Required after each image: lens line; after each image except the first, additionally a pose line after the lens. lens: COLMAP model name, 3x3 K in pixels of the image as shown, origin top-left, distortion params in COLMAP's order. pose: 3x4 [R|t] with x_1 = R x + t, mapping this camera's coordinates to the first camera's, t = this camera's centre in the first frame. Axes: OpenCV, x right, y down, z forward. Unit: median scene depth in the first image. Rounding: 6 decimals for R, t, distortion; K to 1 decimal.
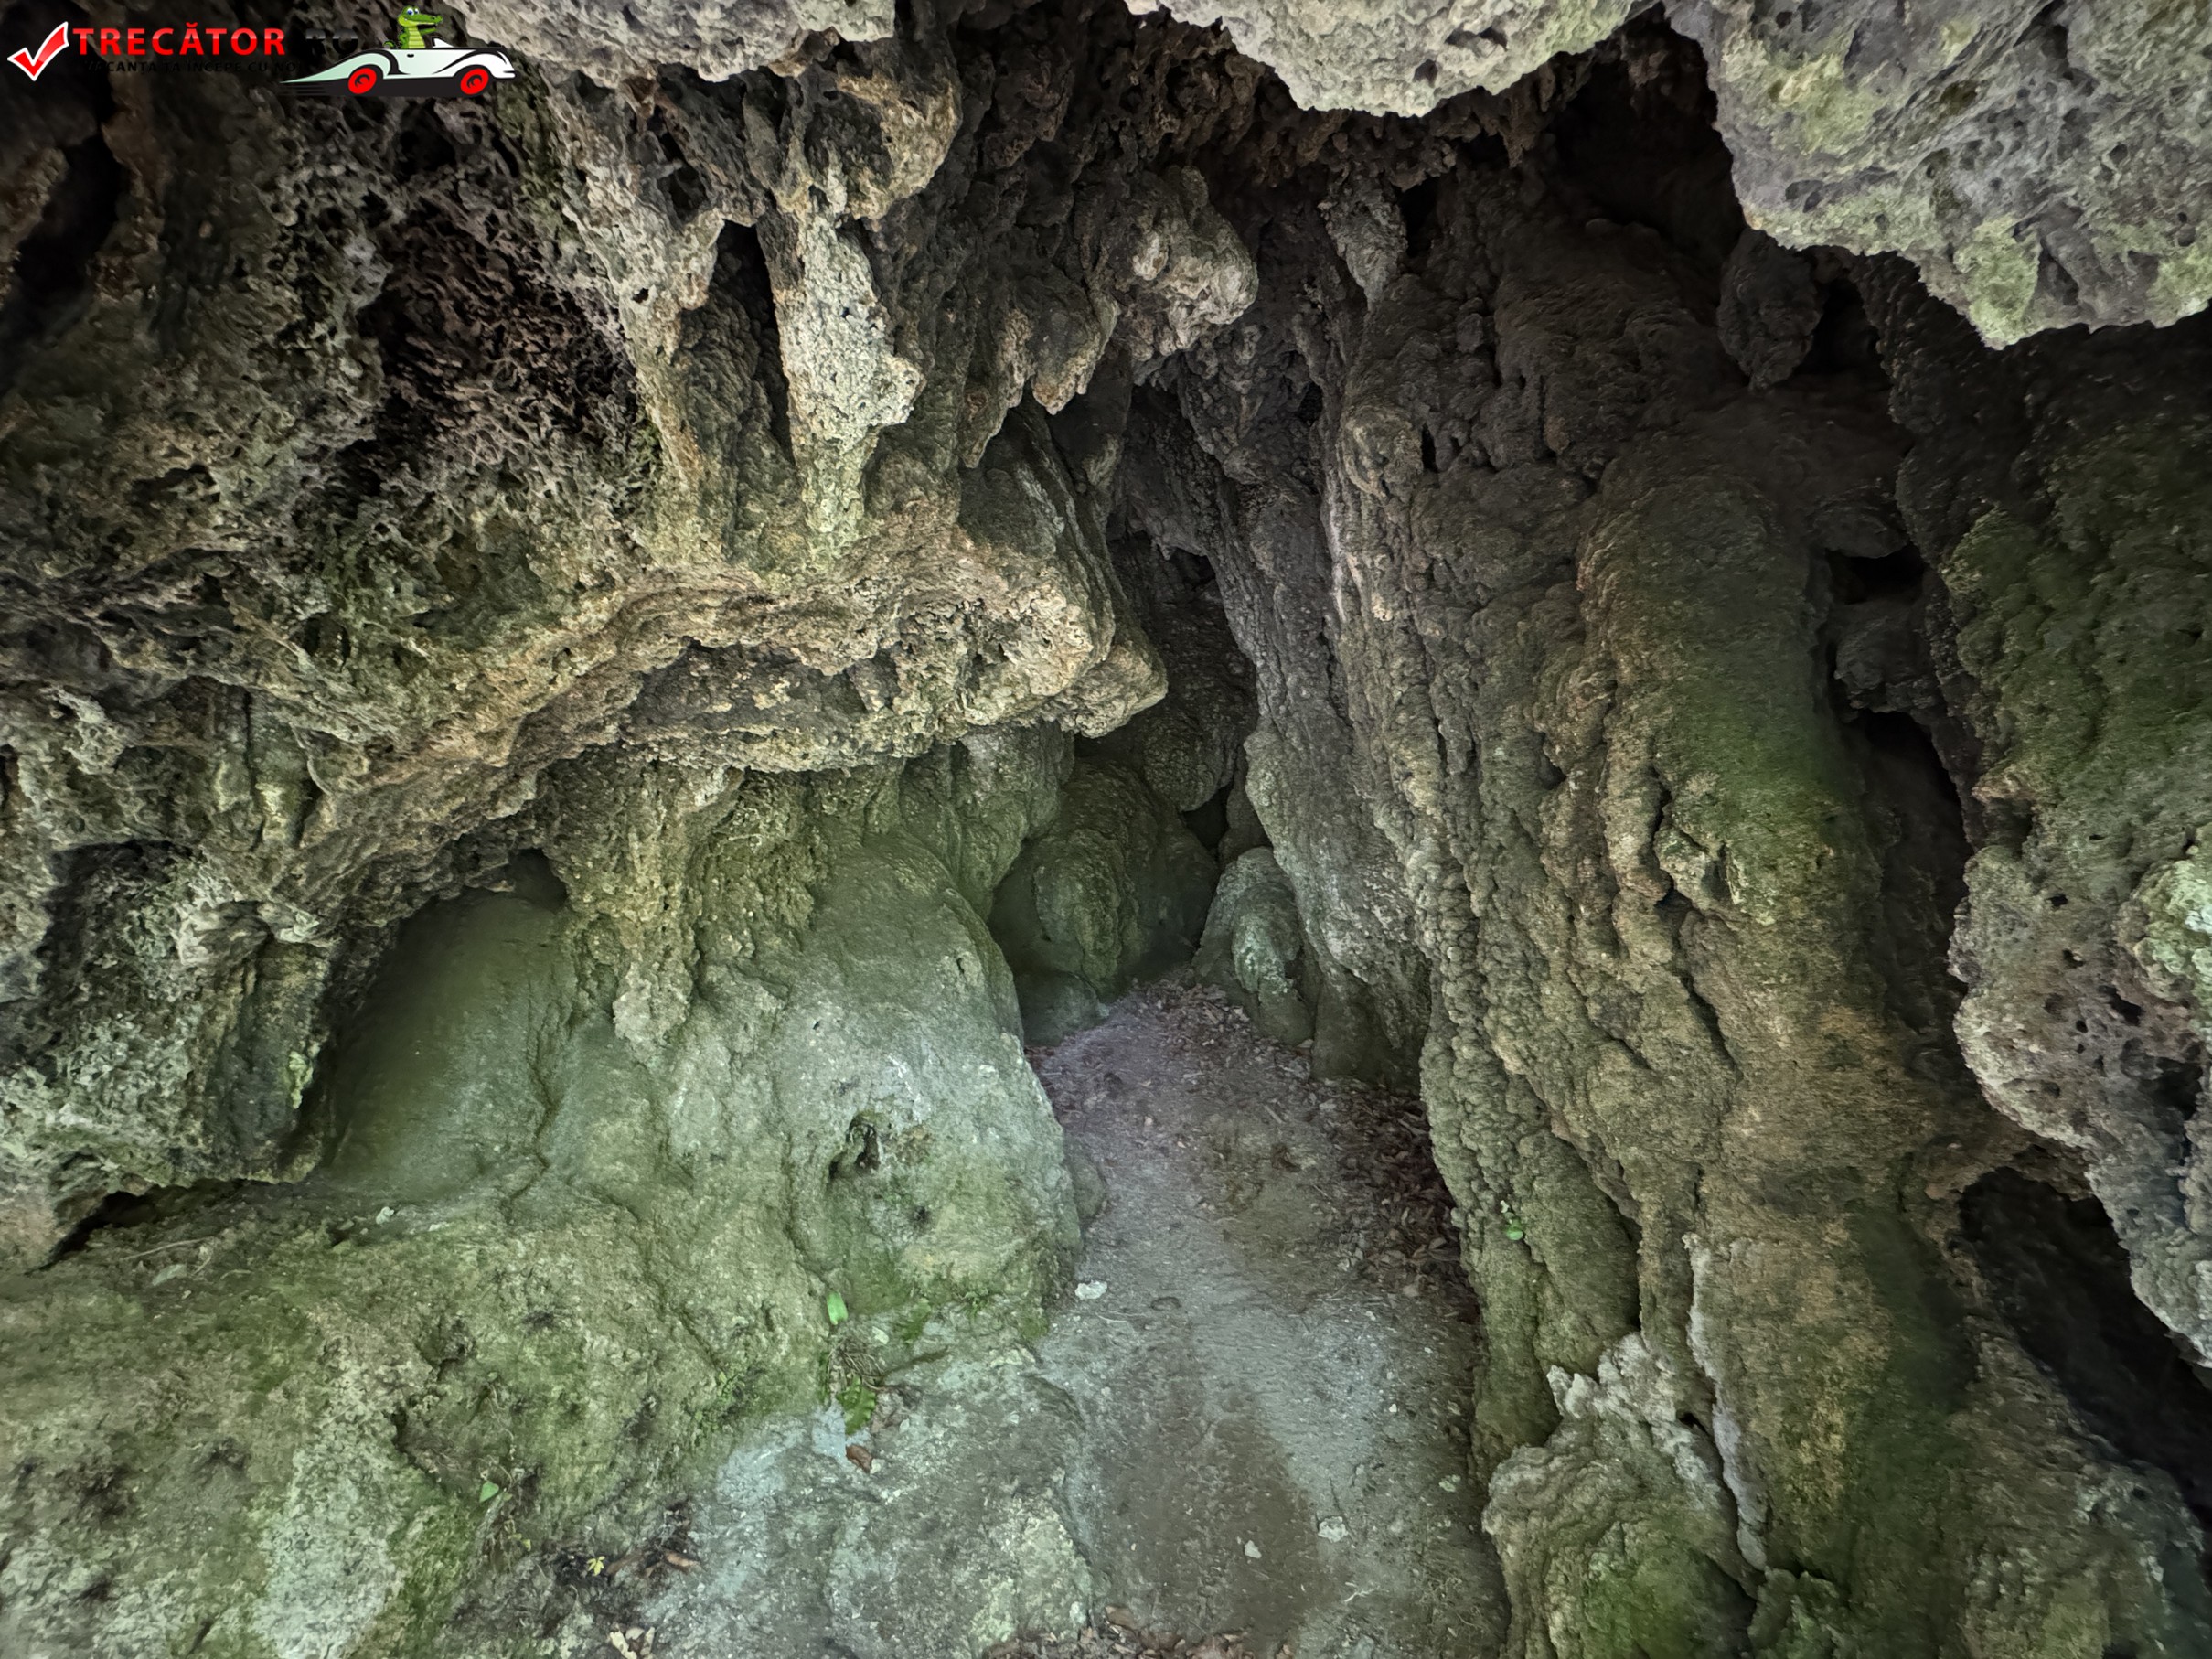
lens RADIAL K [[887.6, 0, 1108.2], [0, 887.6, 827.5], [0, 0, 1]] dist [-0.002044, -0.000218]
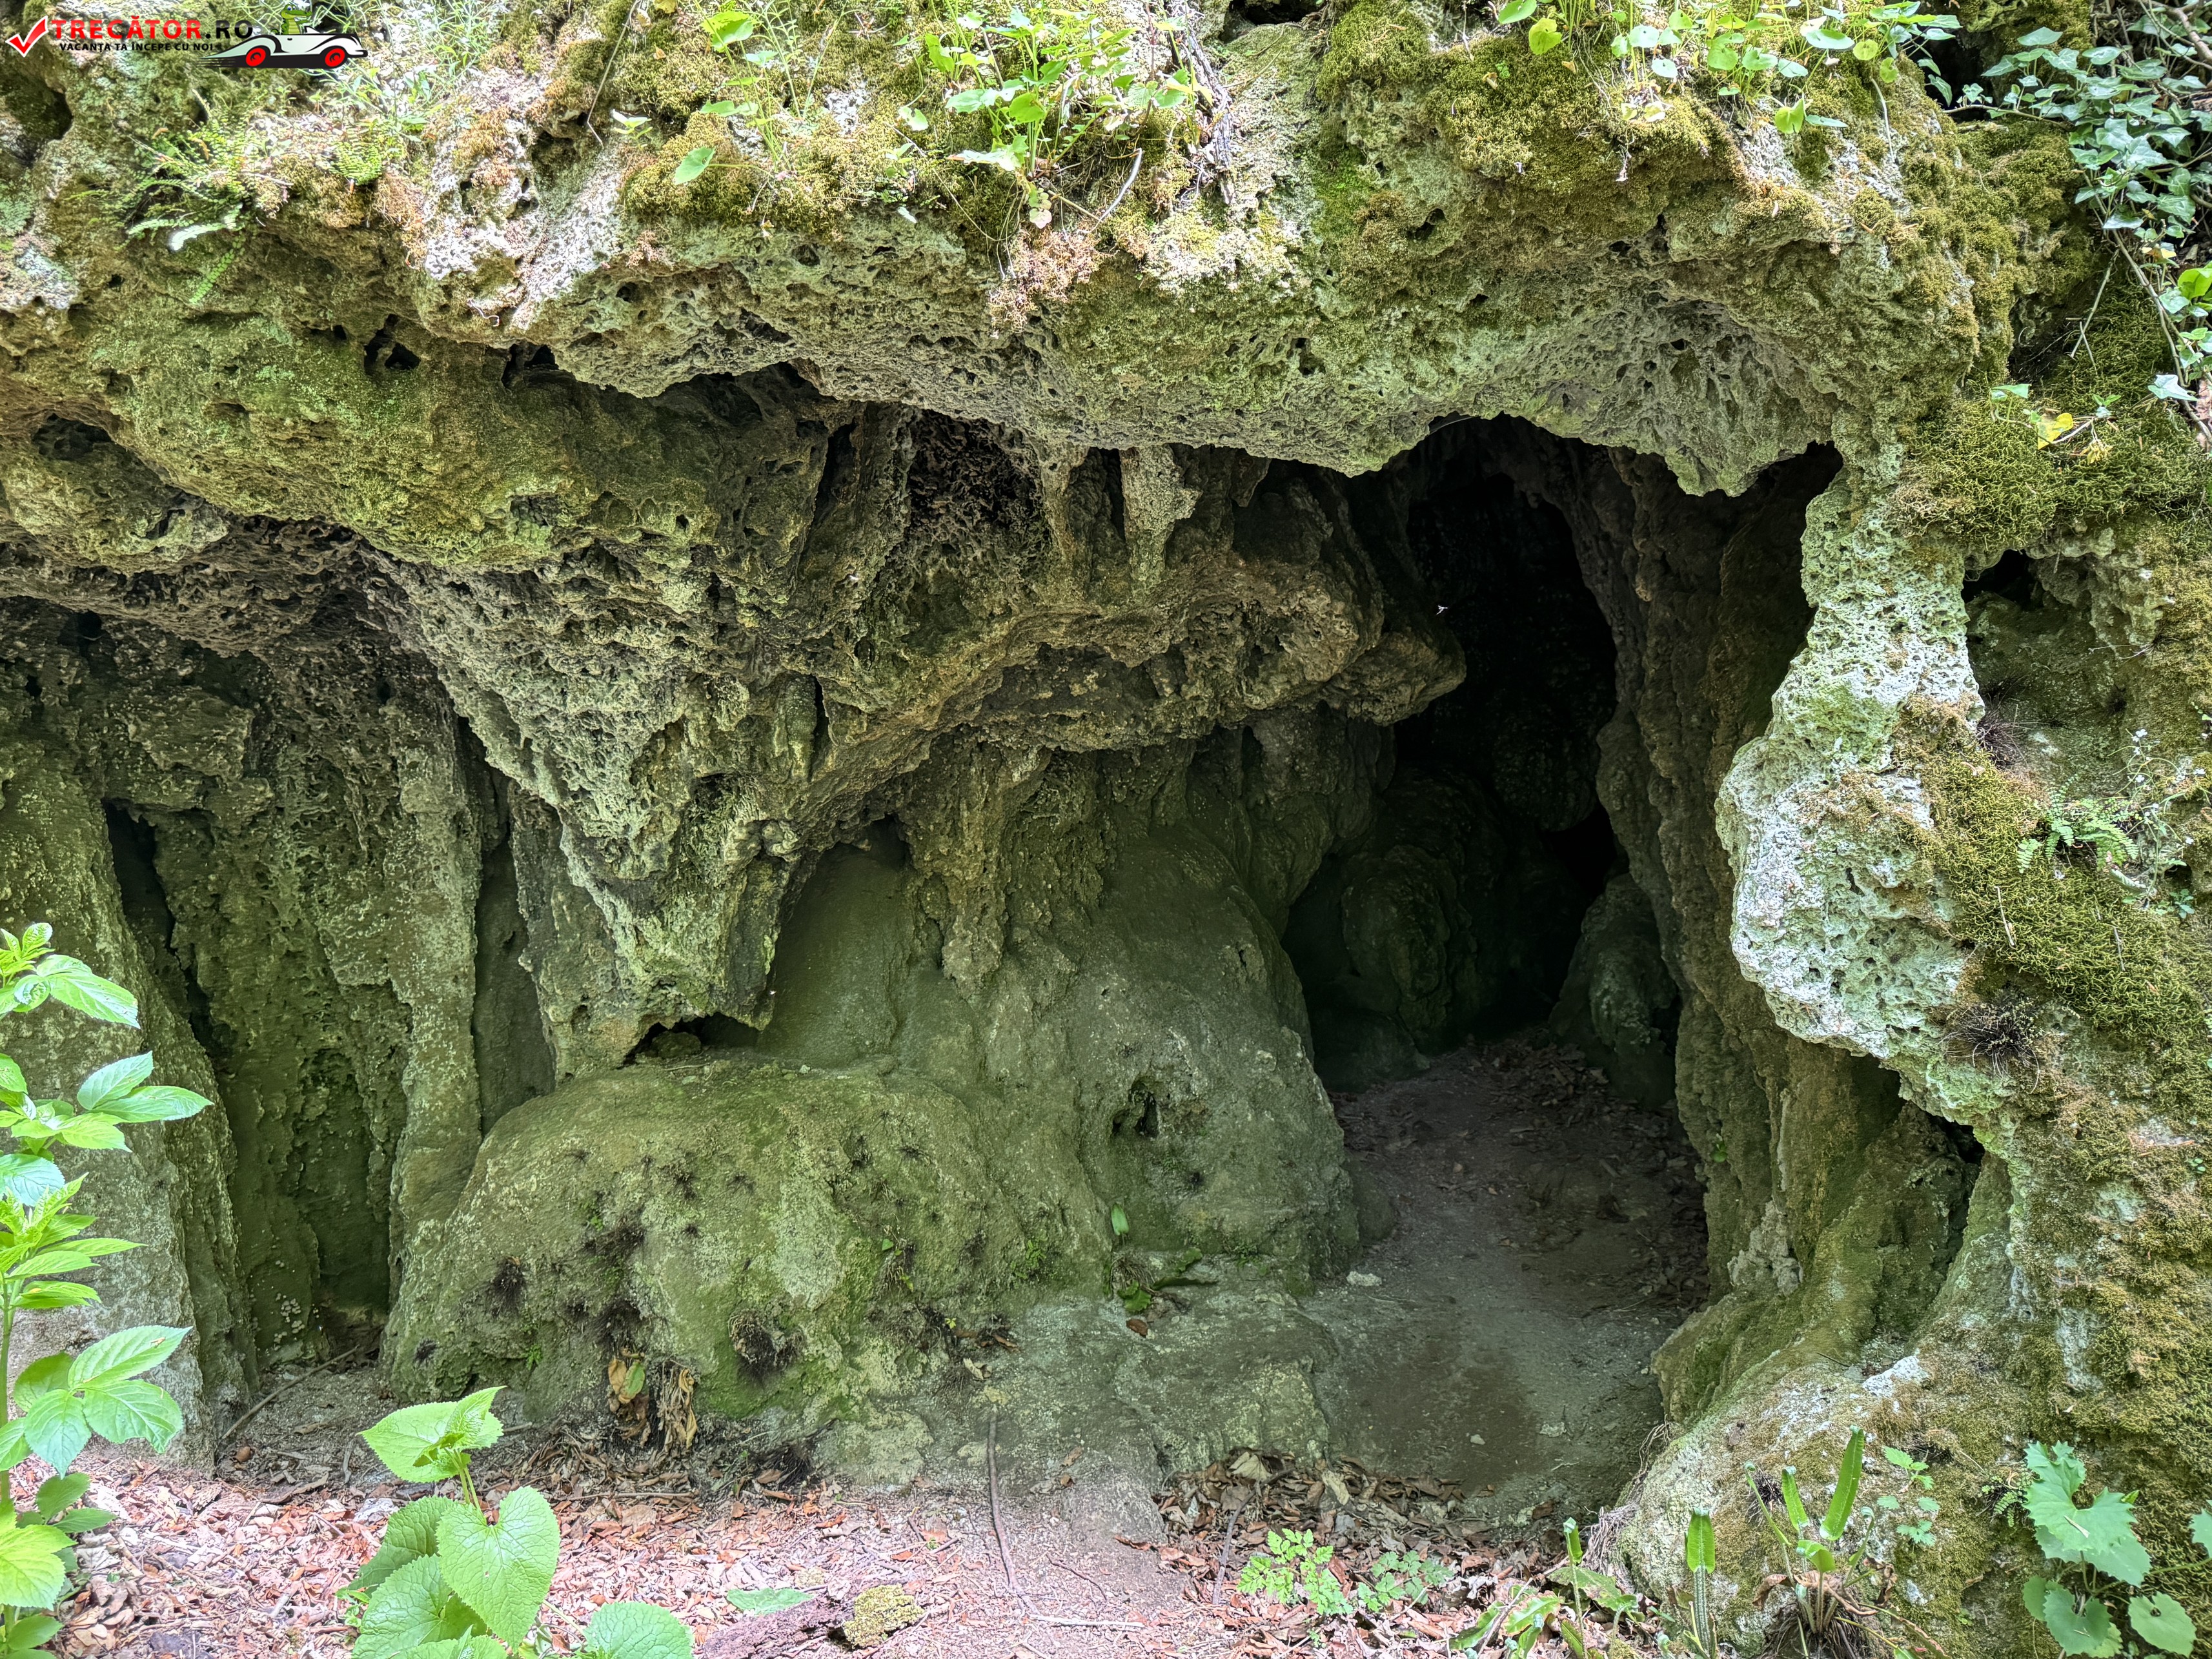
lens RADIAL K [[1529.9, 0, 1103.9], [0, 1529.9, 834.1], [0, 0, 1]] dist [0.178350, -0.366204]
pose [[0.958080, 0.011187, -0.286282, 0.234891], [-0.027905, 0.998130, -0.054386, 0.158645], [0.285138, 0.060094, 0.956601, -0.927524]]
